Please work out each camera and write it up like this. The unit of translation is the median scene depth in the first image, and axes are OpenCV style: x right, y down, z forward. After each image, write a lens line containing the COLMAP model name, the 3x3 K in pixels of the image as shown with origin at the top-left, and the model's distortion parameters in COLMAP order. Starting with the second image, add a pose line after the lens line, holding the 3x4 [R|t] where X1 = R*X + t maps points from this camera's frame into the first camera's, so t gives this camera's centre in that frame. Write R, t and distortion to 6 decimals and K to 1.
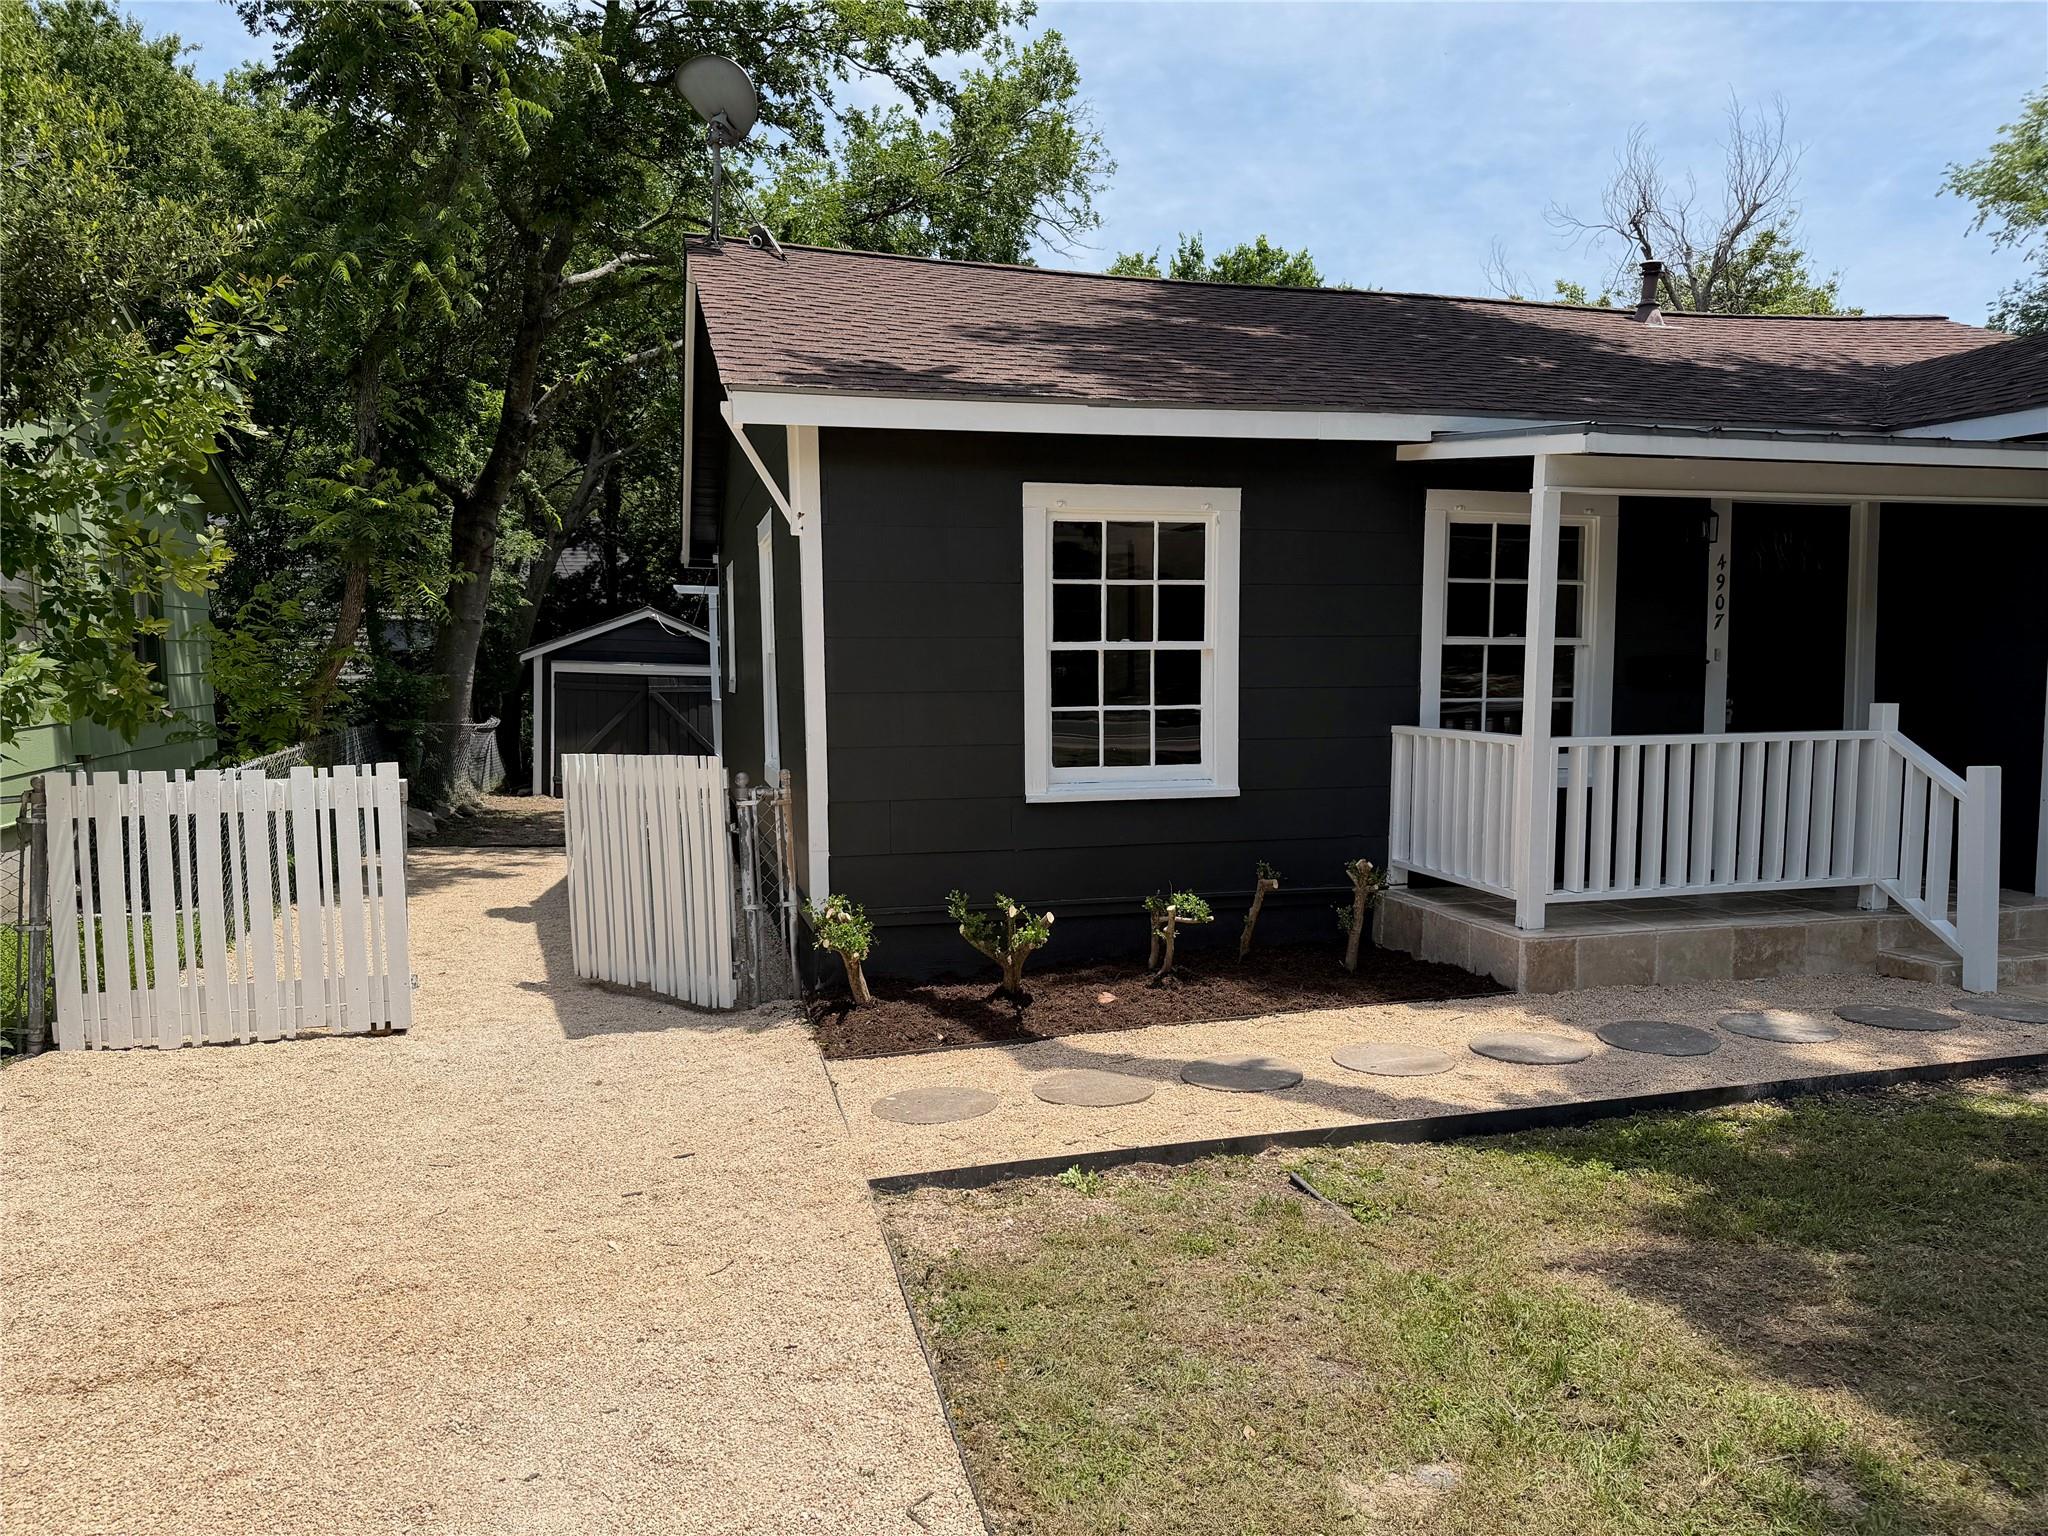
lens RADIAL K [[1444.7, 0, 1024.0], [0, 1444.7, 768.0], [0, 0, 1]] dist [0.093462, -0.132585]
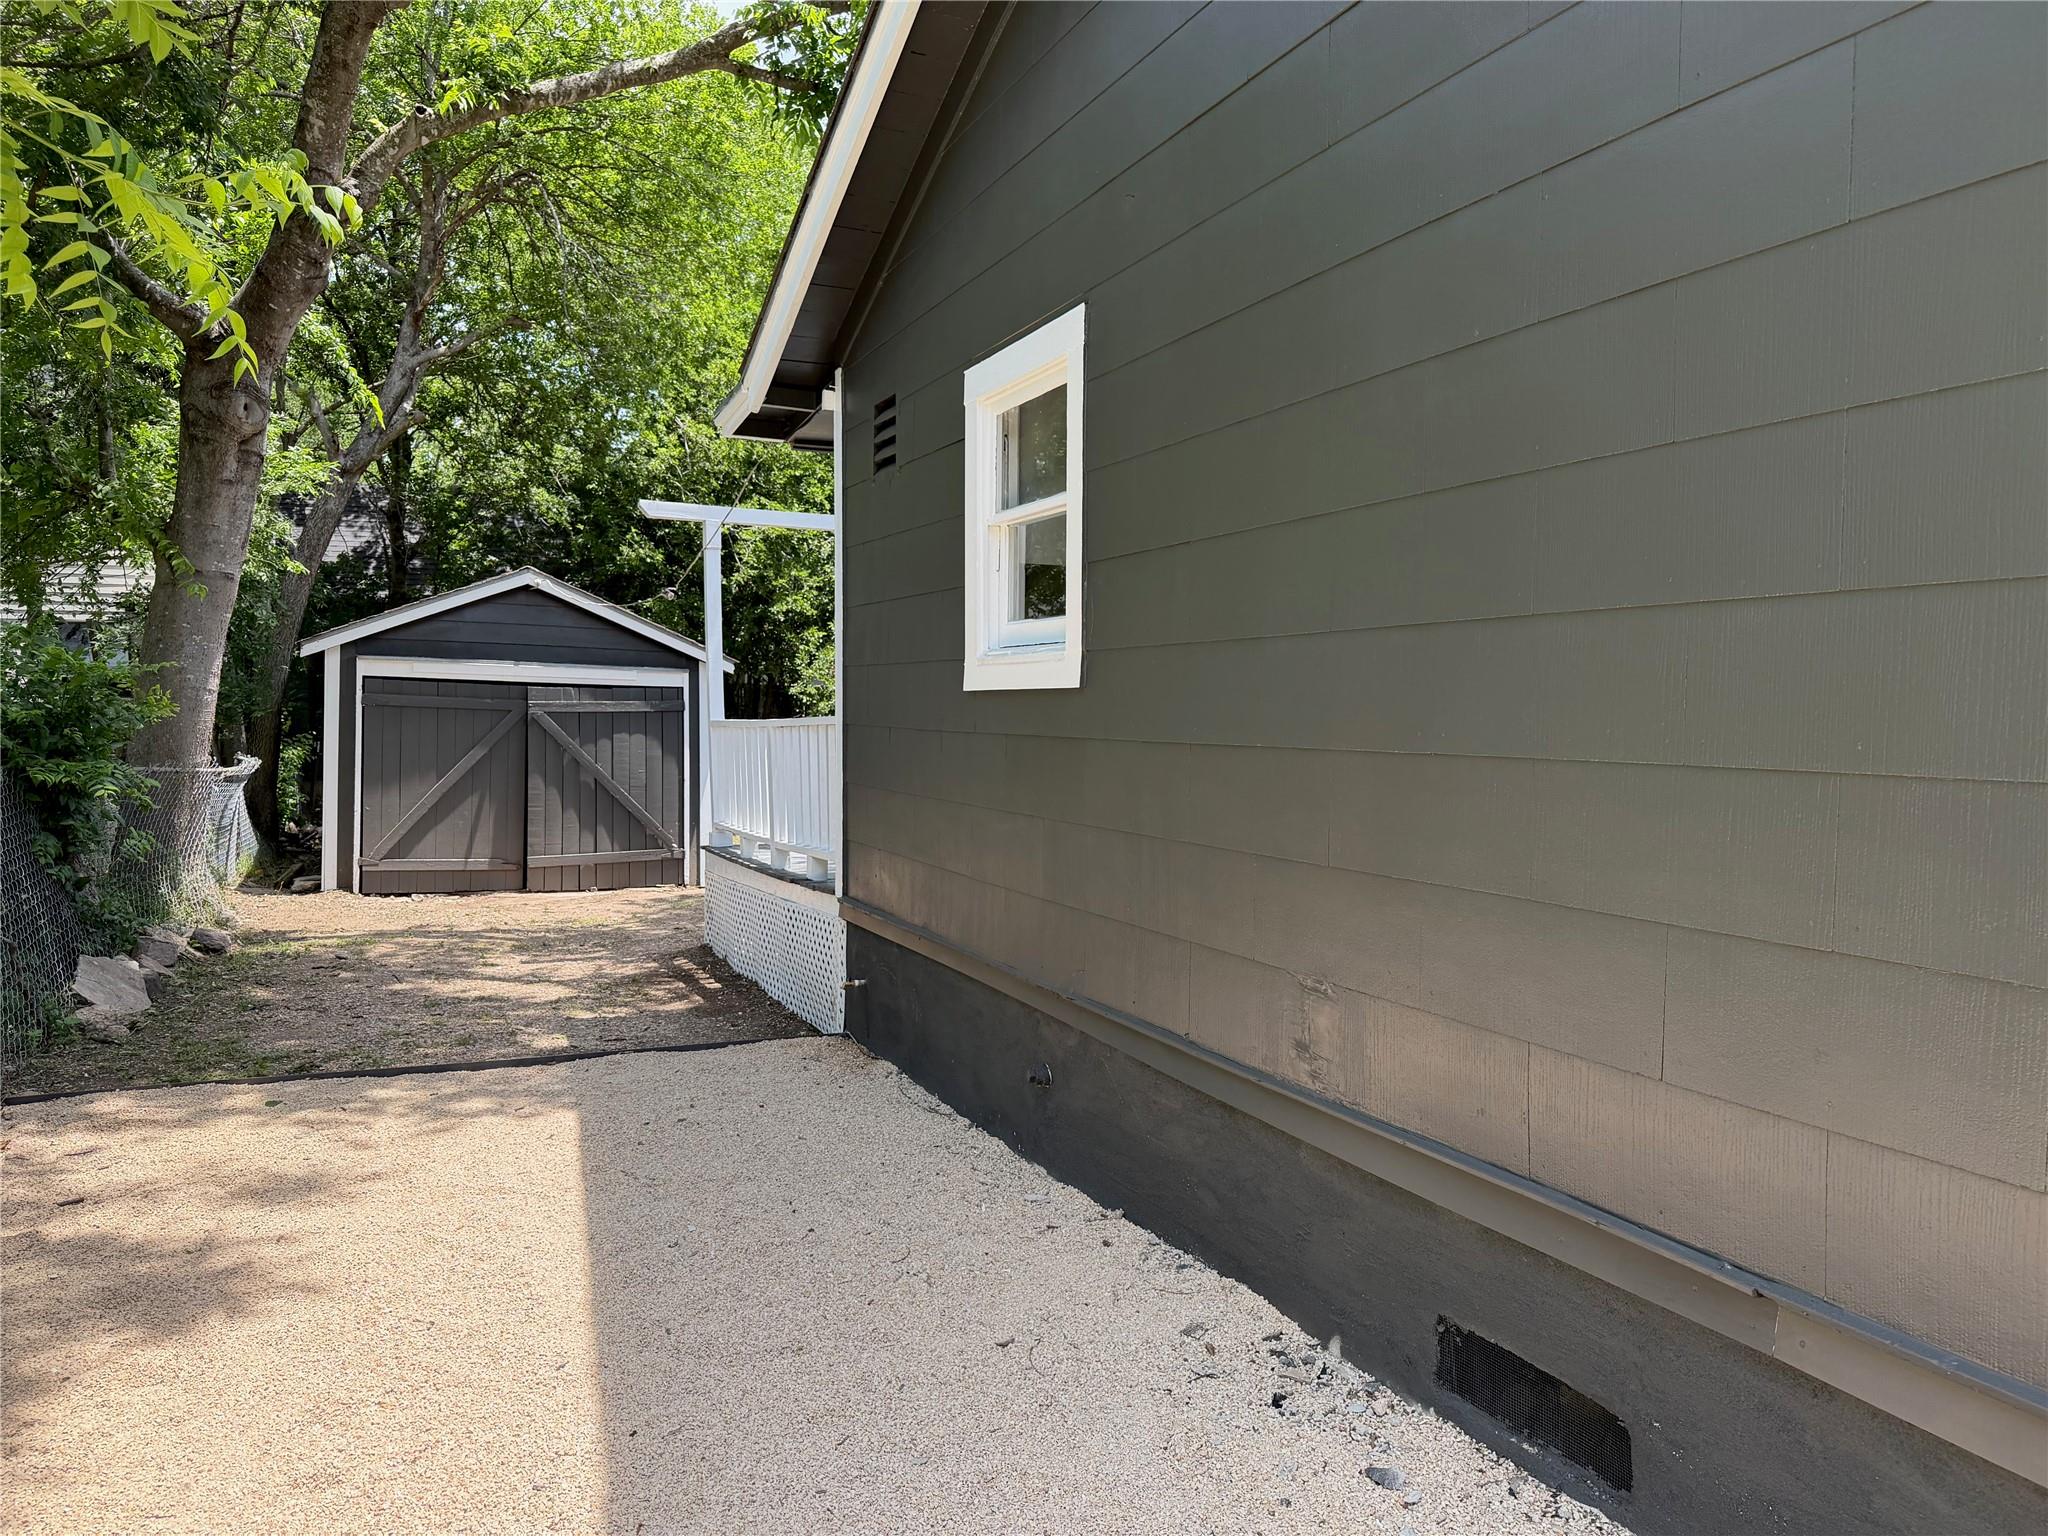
lens RADIAL K [[1464.9, 0, 1034.4], [0, 1464.9, 769.7], [0, 0, 1]] dist [0.003816, -0.005562]
pose [[0.985005, -0.002972, 0.172502, -0.475165], [0.006904, 0.999730, -0.022194, -0.041798], [-0.172389, 0.023052, 0.984759, 1.139033]]
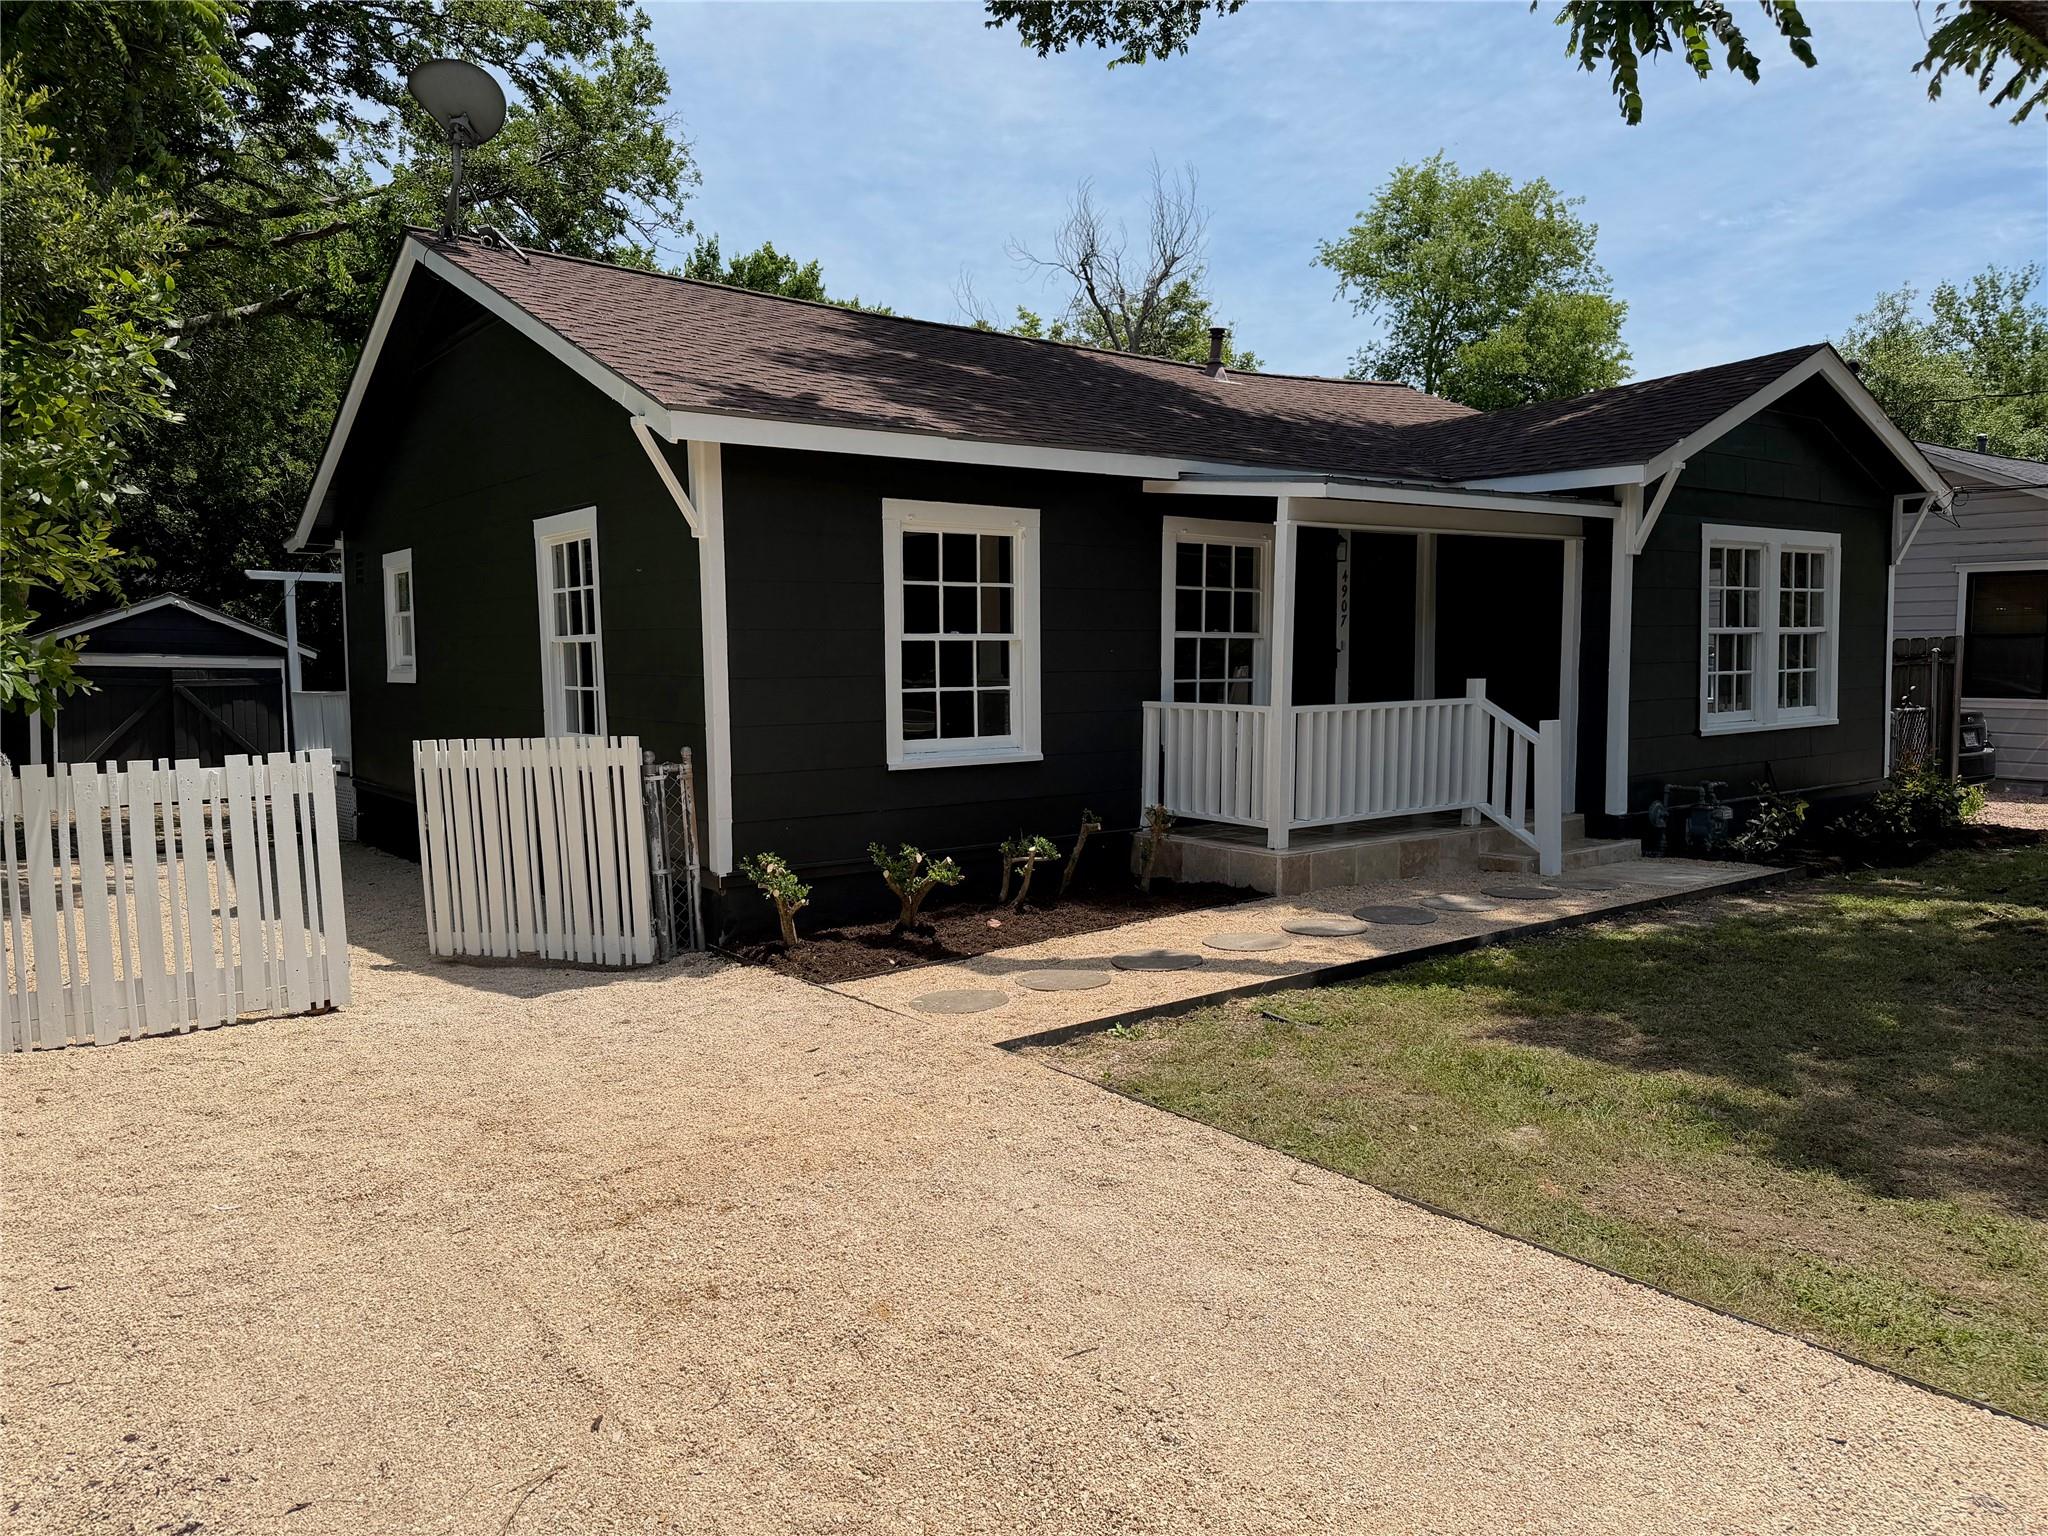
lens RADIAL K [[1444.6, 0, 1018.4], [0, 1444.6, 759.1], [0, 0, 1]] dist [0.104613, -0.142658]
pose [[0.927320, -0.030667, 0.373012, -0.338867], [0.030796, 0.999510, 0.005614, 0.011678], [-0.373001, 0.006282, 0.927809, -0.133487]]
